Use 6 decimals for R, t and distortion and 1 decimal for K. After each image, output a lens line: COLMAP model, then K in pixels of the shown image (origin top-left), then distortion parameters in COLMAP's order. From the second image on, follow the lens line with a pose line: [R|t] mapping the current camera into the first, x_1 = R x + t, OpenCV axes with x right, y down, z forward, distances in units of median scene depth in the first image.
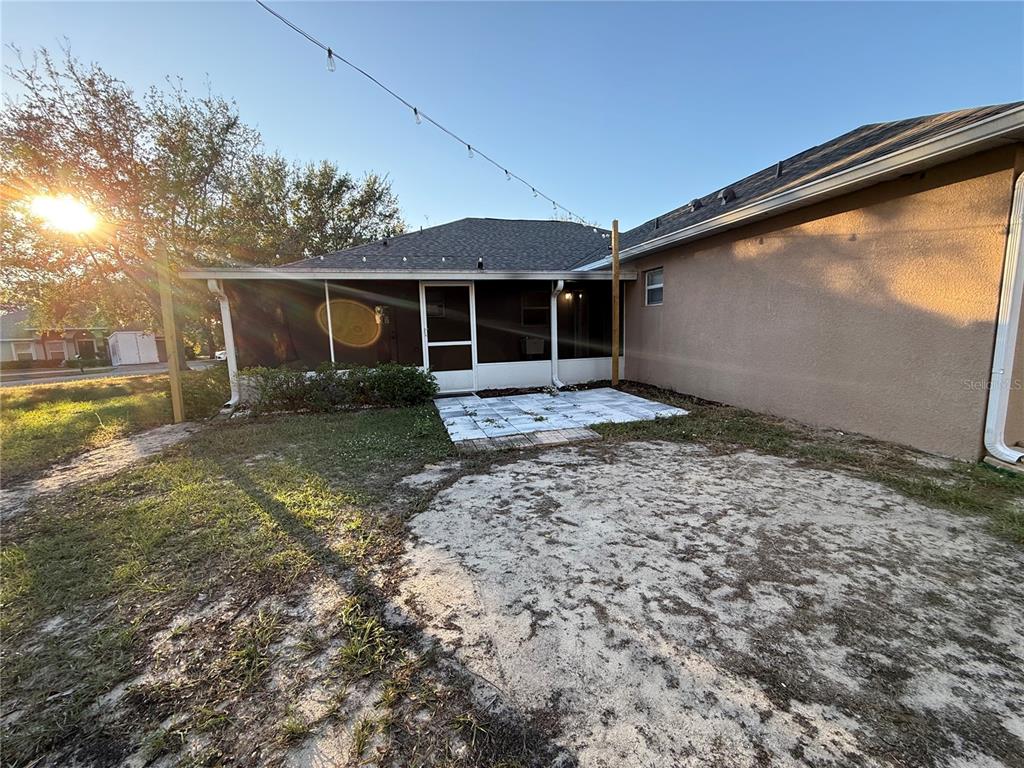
lens RADIAL K [[411.5, 0, 512.0], [0, 411.5, 384.0], [0, 0, 1]] dist [-0.000434, 0.000029]
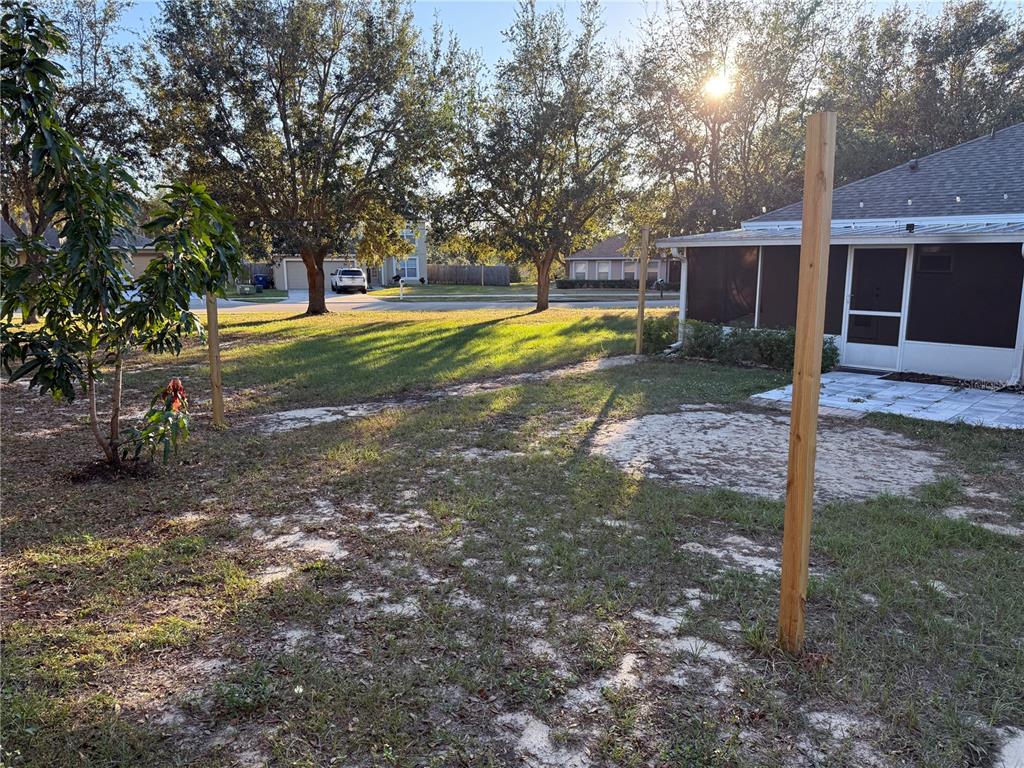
lens RADIAL K [[709.2, 0, 507.4], [0, 709.2, 396.9], [0, 0, 1]] dist [0.069703, -0.093703]
pose [[0.487078, 0.198333, -0.850540, 1.788329], [-0.123008, 0.979744, 0.158018, -0.152131], [0.864652, 0.027656, 0.501609, -0.994830]]
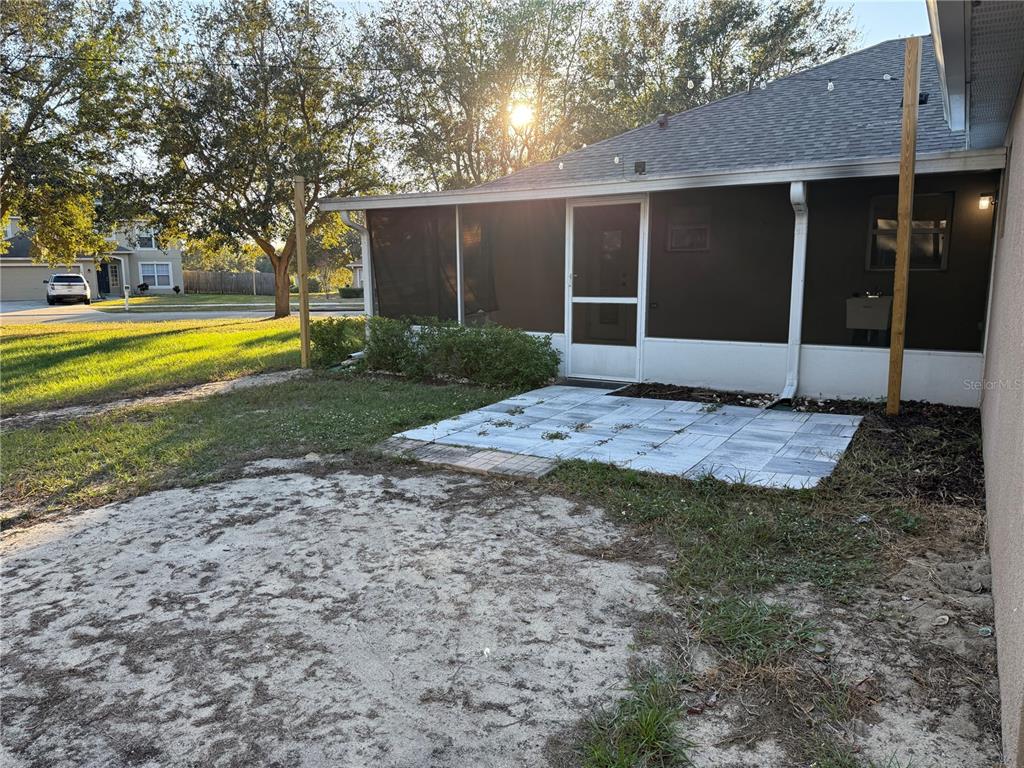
lens RADIAL K [[714.3, 0, 499.6], [0, 714.3, 383.0], [0, 0, 1]] dist [0.077441, -0.103007]
pose [[0.681167, 0.141795, -0.718266, 1.162738], [-0.110323, 0.989743, 0.090764, -0.120911], [0.723768, 0.017416, 0.689823, 0.330657]]
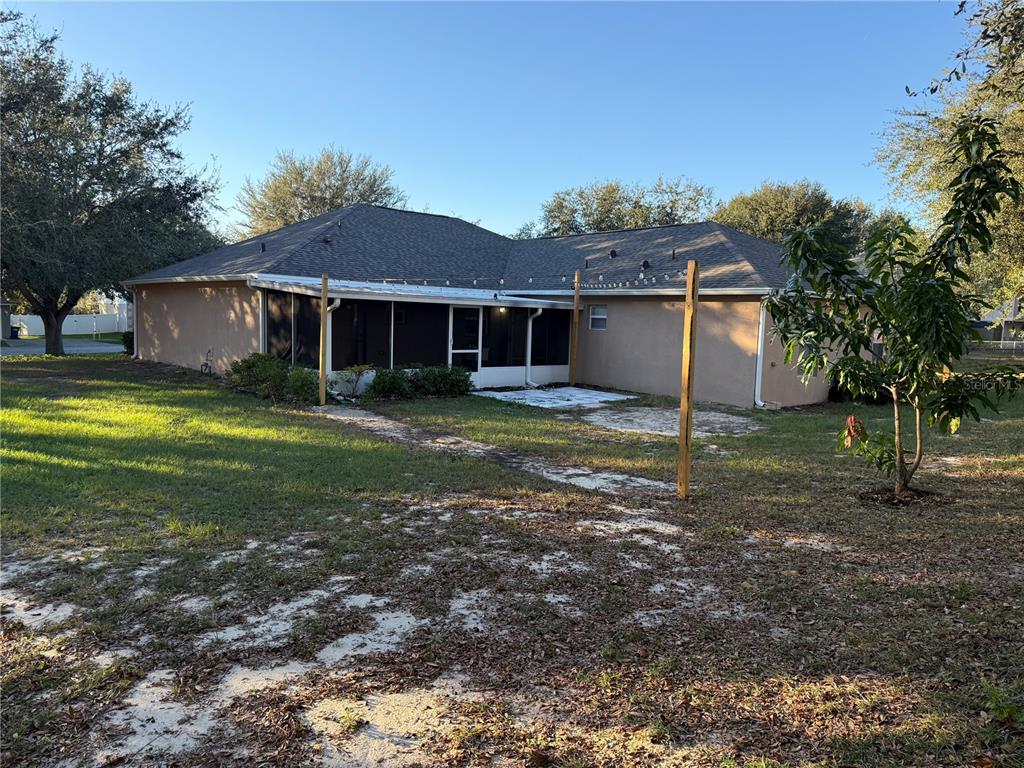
lens RADIAL K [[720.6, 0, 516.9], [0, 720.6, 385.7], [0, 0, 1]] dist [0.064484, -0.082221]
pose [[0.891710, 0.014600, 0.452372, -2.259086], [0.002530, 0.999303, -0.037239, 0.210344], [-0.452601, 0.034351, 0.891051, -2.391696]]
